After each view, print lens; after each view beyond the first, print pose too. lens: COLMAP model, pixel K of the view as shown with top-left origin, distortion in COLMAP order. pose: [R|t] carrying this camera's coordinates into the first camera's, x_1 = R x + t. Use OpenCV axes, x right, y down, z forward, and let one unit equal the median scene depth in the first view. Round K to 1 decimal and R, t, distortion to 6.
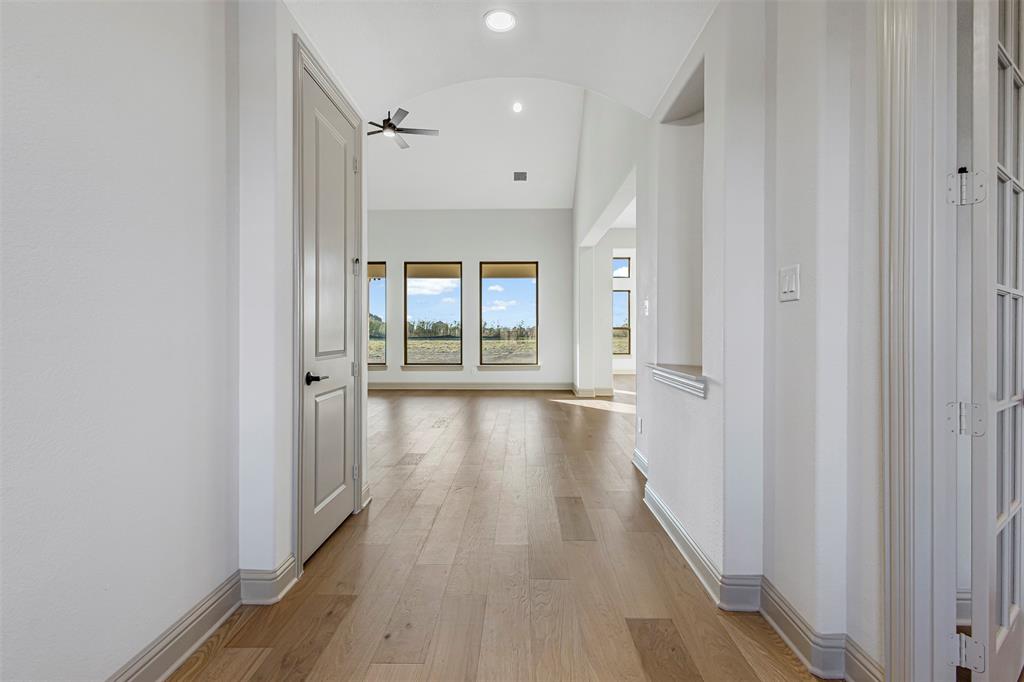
lens RADIAL K [[469.2, 0, 512.3], [0, 469.2, 330.7], [0, 0, 1]] dist [0.001548, 0.000039]
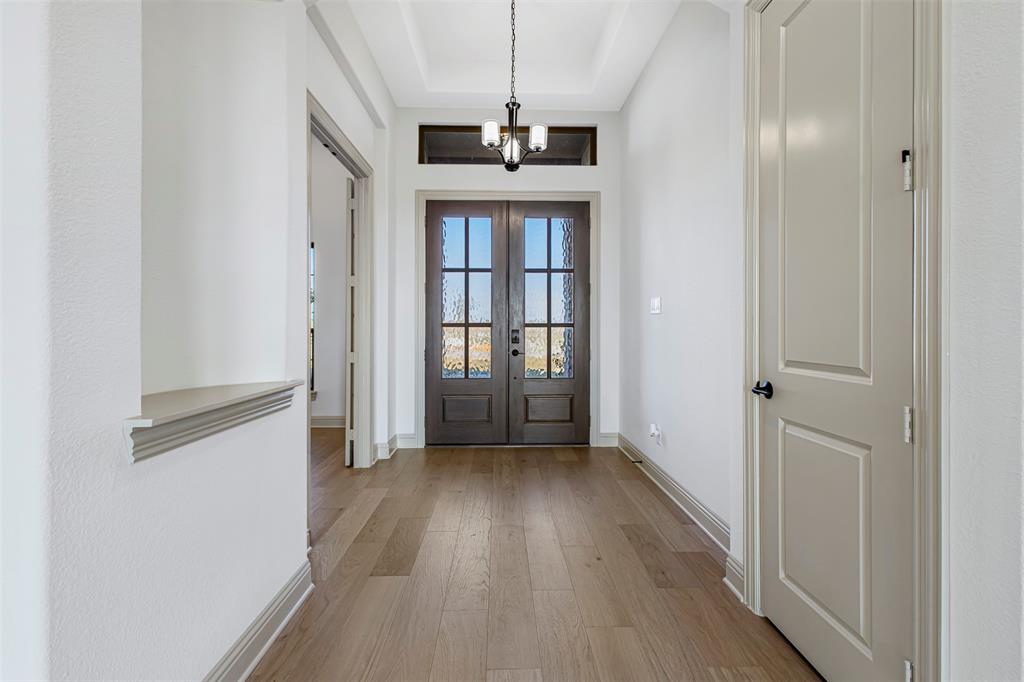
lens RADIAL K [[469.2, 0, 512.3], [0, 469.2, 330.7], [0, 0, 1]] dist [0.001548, 0.000039]
pose [[-0.998811, -0.001278, -0.048739, 0.040597], [-0.001414, 0.999995, 0.002746, 0.000883], [0.048735, 0.002811, -0.998808, 2.118970]]
